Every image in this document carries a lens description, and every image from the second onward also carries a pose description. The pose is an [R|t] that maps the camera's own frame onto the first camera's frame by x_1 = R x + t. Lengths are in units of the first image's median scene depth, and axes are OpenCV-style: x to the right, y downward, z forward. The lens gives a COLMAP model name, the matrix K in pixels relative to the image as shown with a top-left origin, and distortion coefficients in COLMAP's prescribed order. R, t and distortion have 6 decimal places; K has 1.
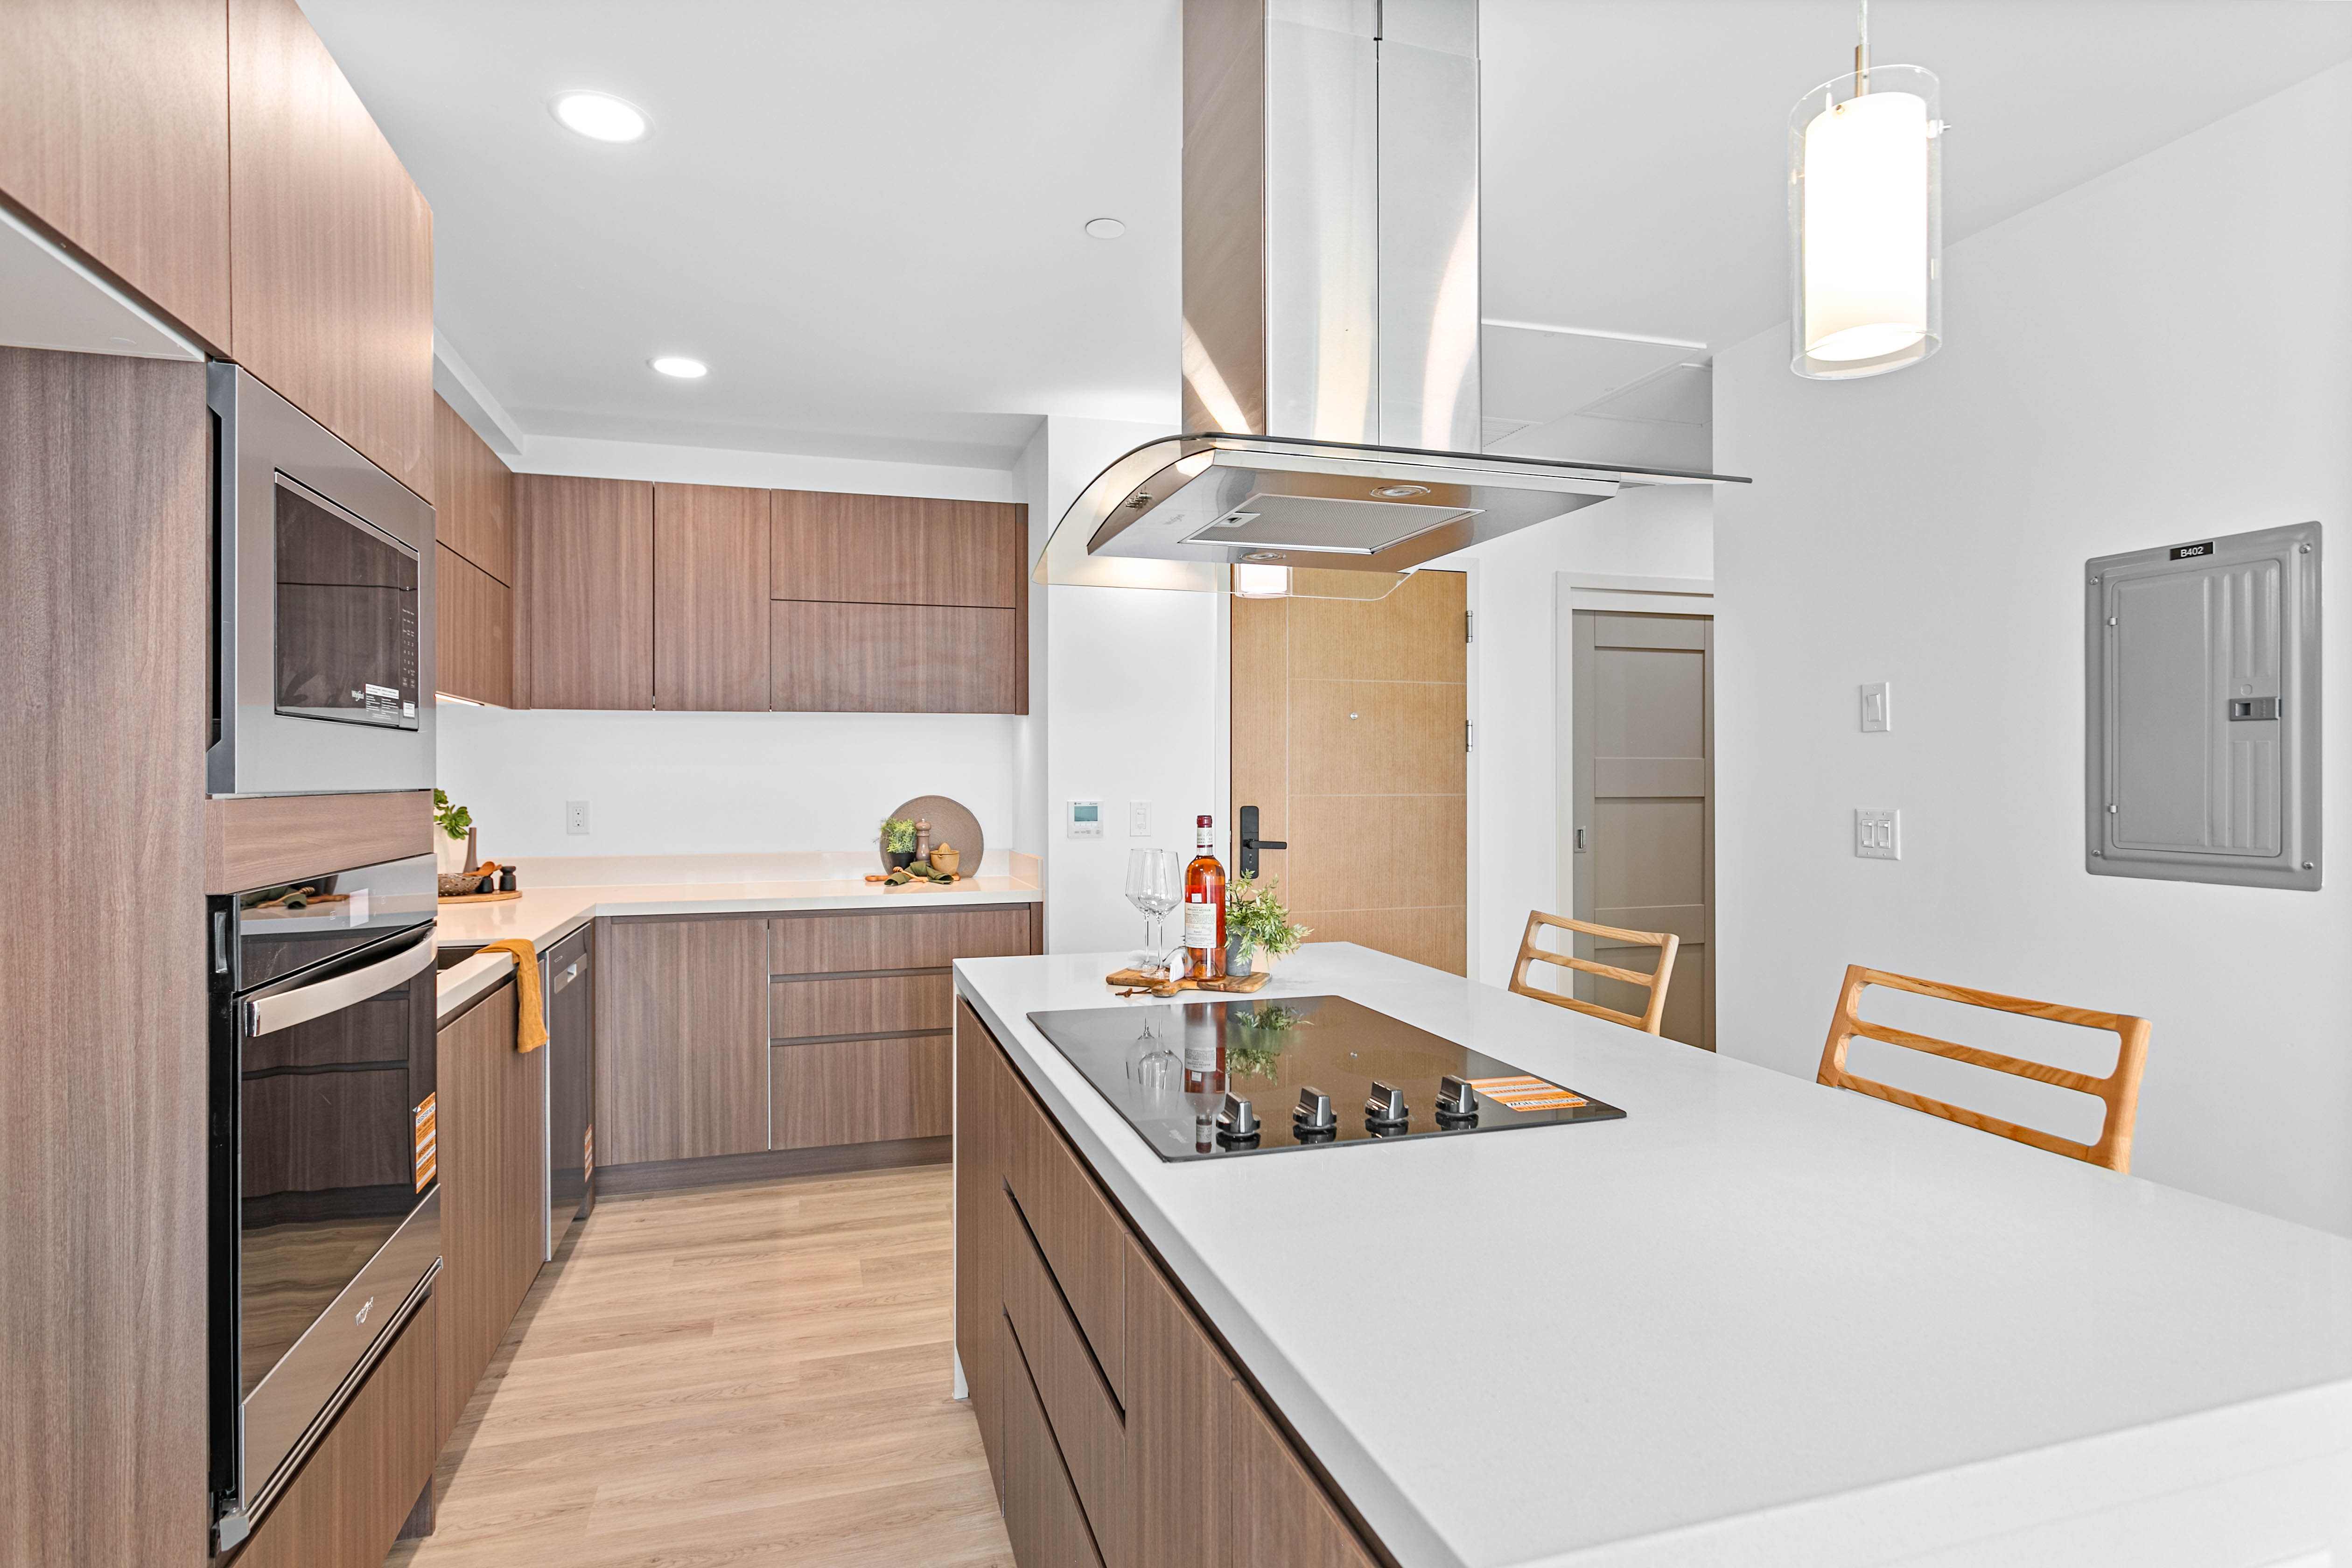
lens RADIAL K [[1203.7, 0, 1164.9], [0, 1203.7, 771.1], [0, 0, 1]] dist [-0.003456, -0.000169]
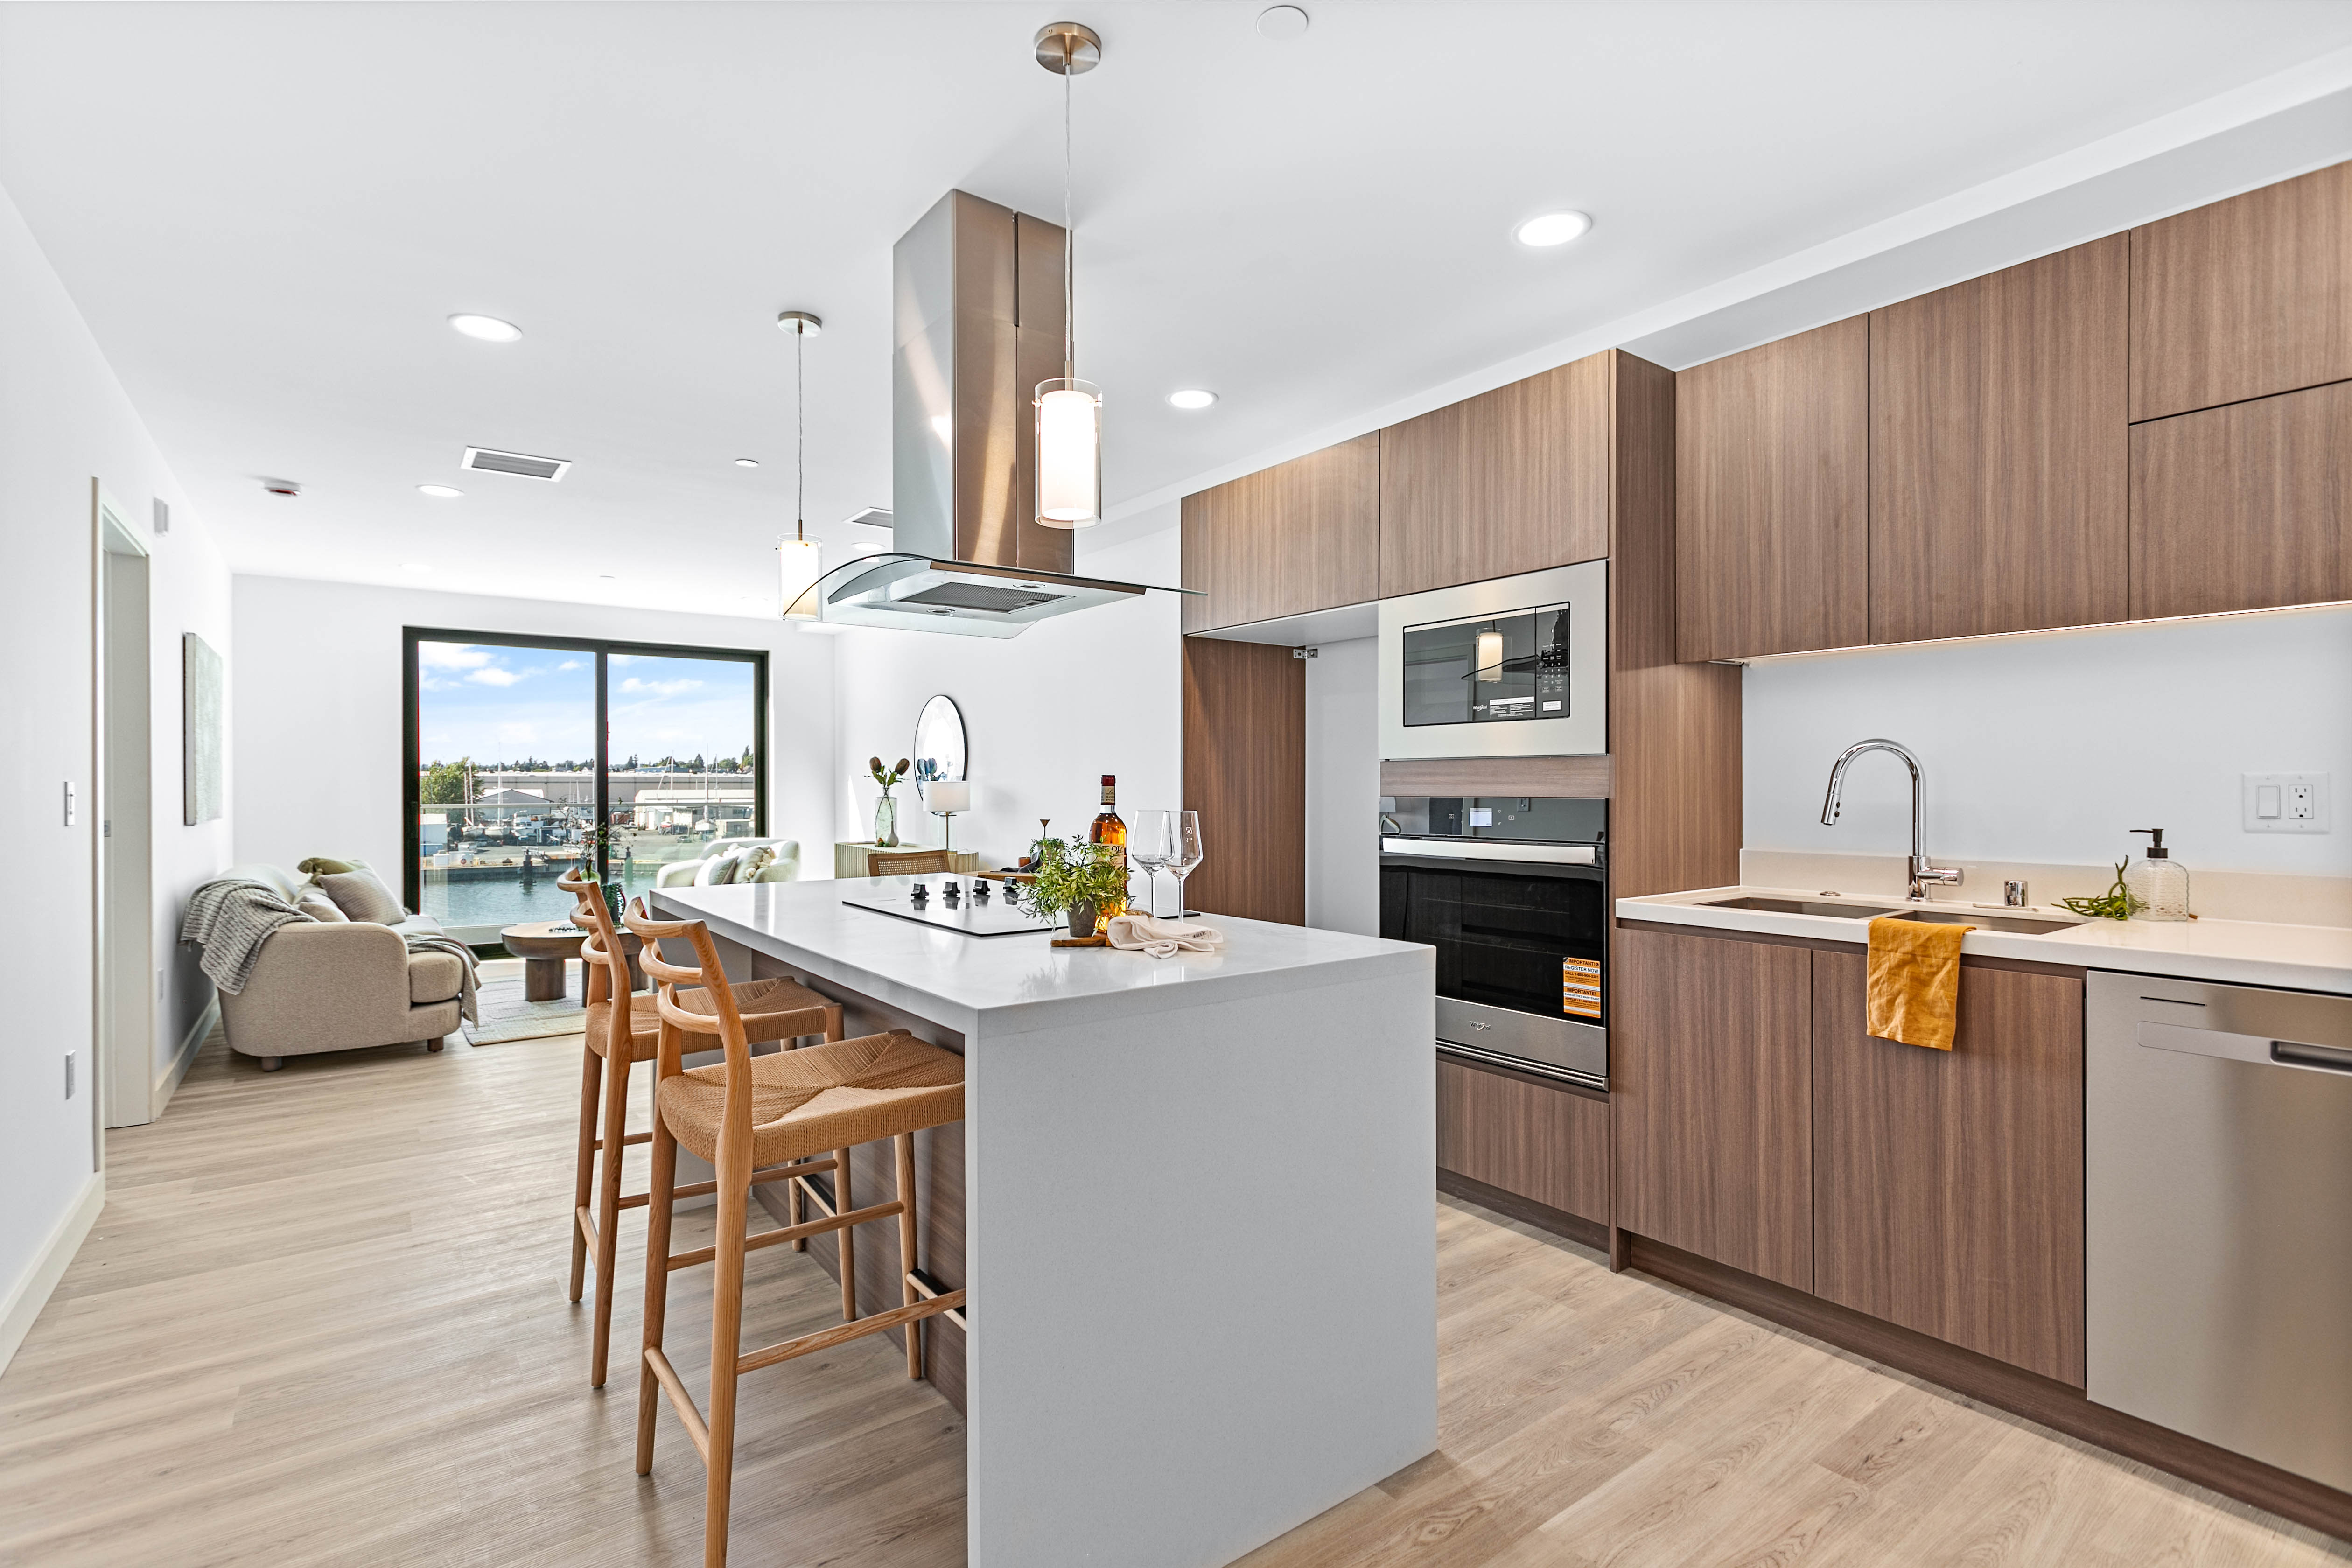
lens RADIAL K [[1097.8, 0, 1168.2], [0, 1097.8, 787.7], [0, 0, 1]] dist [0.001796, 0.000222]
pose [[-0.942885, 0.005795, -0.333069, 0.173818], [0.006220, 0.999981, -0.000211, 0.027856], [0.333062, -0.002270, -0.942902, 1.101964]]
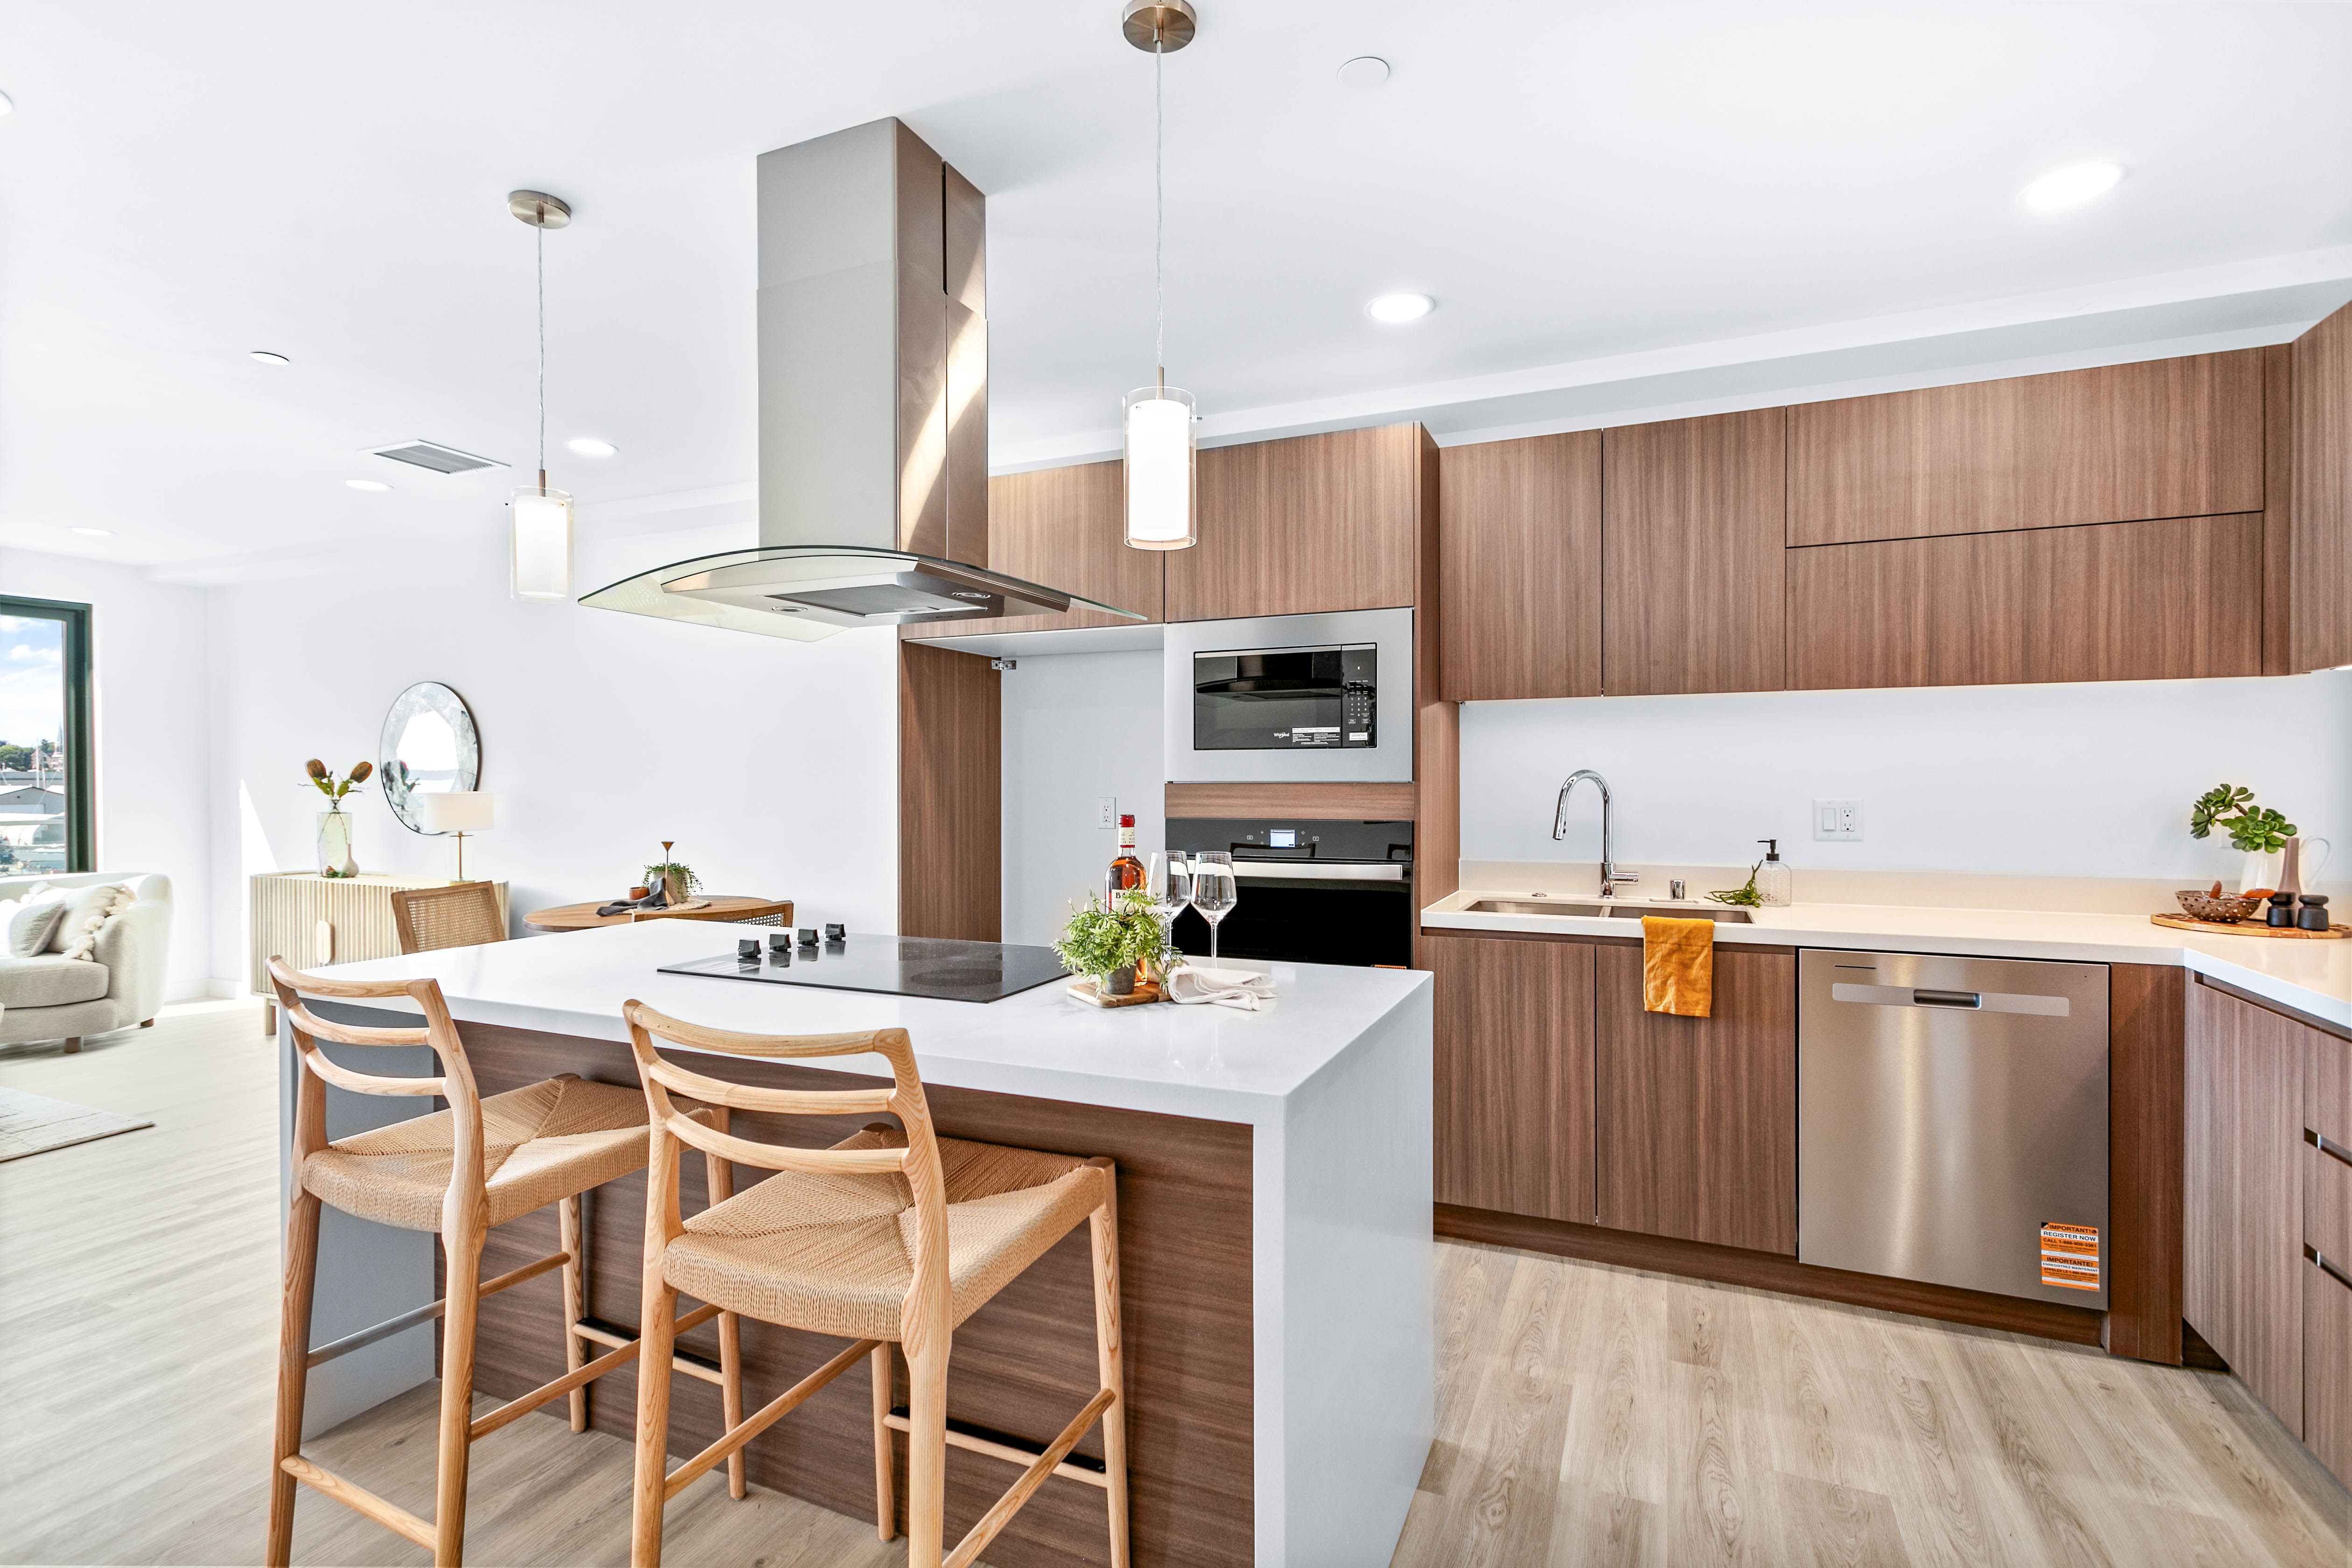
lens RADIAL K [[1111.6, 0, 1169.8], [0, 1111.6, 786.6], [0, 0, 1]] dist [0.001188, 0.000816]
pose [[-0.655743, 0.009238, -0.754928, 0.392928], [0.007558, 0.999955, 0.005671, 0.005773], [0.754947, -0.001988, -0.655783, 0.925580]]
